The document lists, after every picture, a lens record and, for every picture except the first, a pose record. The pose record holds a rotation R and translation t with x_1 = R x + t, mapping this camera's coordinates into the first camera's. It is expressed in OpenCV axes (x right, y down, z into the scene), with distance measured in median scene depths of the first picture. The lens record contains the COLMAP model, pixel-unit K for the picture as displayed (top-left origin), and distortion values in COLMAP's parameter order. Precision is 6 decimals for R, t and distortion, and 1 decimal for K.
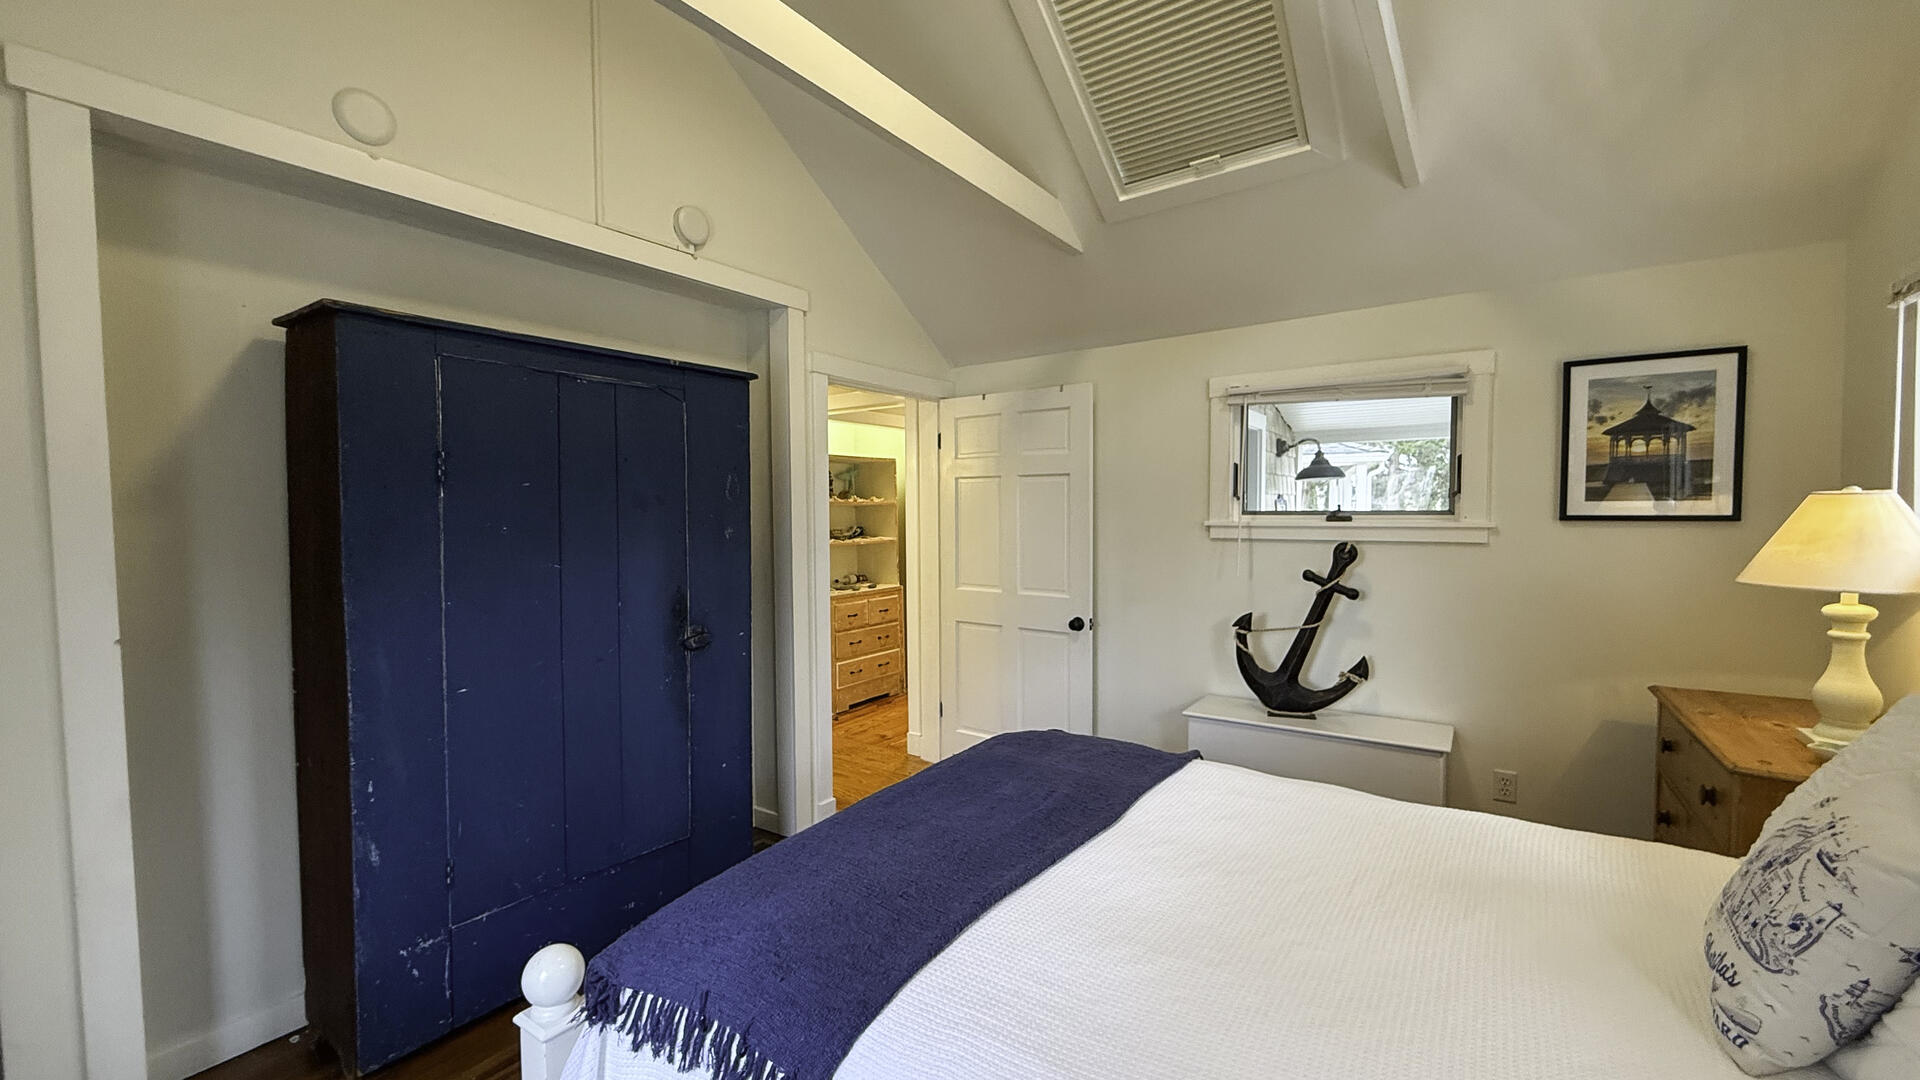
lens RADIAL K [[767.5, 0, 953.7], [0, 767.5, 535.4], [0, 0, 1]] dist [0.001272, 0.000435]
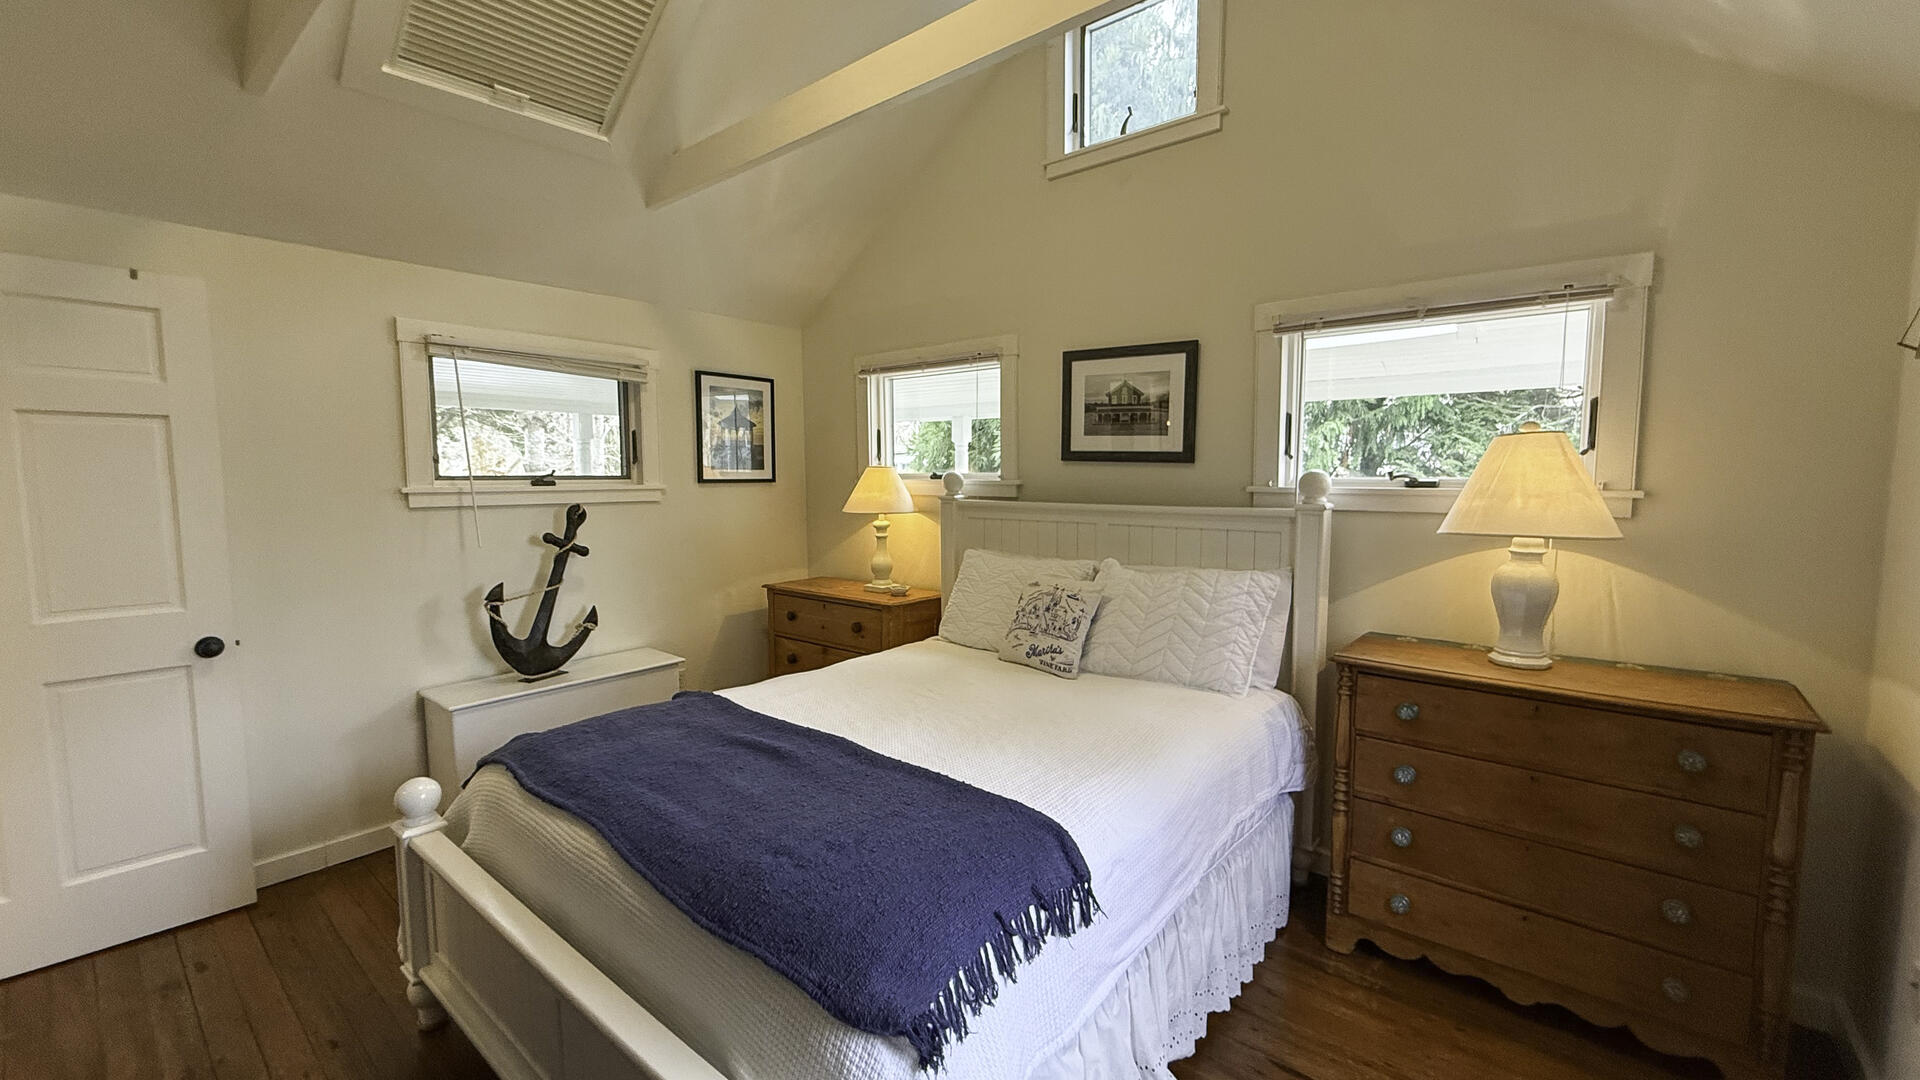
lens RADIAL K [[767.5, 0, 972.6], [0, 767.5, 542.5], [0, 0, 1]] dist [0.001272, 0.000435]
pose [[0.069622, -0.084543, 0.993985, -0.538367], [0.031935, 0.996081, 0.082485, -0.009627], [-0.997062, 0.026001, 0.072049, 0.362231]]
